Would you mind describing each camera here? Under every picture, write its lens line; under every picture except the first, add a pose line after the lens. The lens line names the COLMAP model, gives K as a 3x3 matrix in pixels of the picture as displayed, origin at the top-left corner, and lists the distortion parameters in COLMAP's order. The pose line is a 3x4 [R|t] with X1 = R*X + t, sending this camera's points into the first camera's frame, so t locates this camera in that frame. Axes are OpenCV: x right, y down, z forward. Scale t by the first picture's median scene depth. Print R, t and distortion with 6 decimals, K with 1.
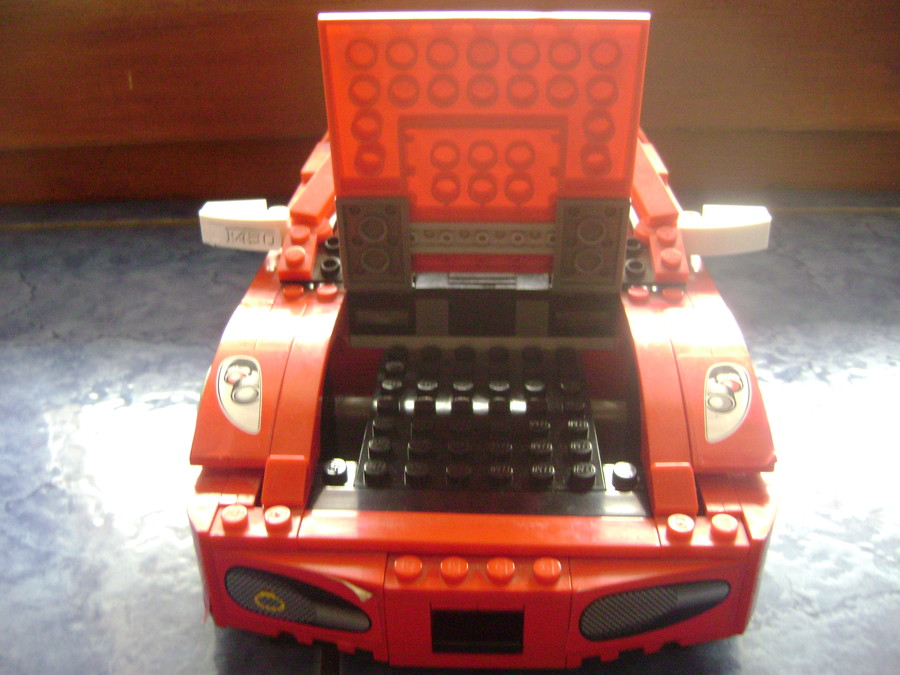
lens RADIAL K [[927.1, 0, 450.0], [0, 927.1, 337.5], [0, 0, 1]] dist [-0.071011, -0.003318]
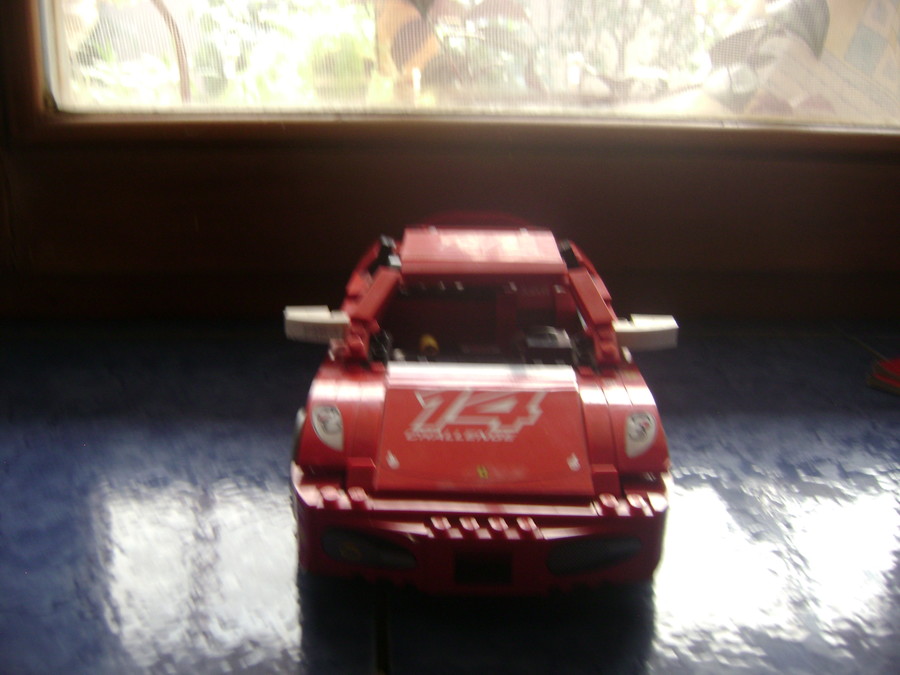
lens RADIAL K [[927.1, 0, 450.0], [0, 927.1, 337.5], [0, 0, 1]] dist [-0.071011, -0.003318]
pose [[0.999436, 0.015377, 0.029845, -0.061420], [-0.010679, 0.988379, -0.151633, 0.126371], [-0.031830, 0.151229, 0.987986, -0.478755]]
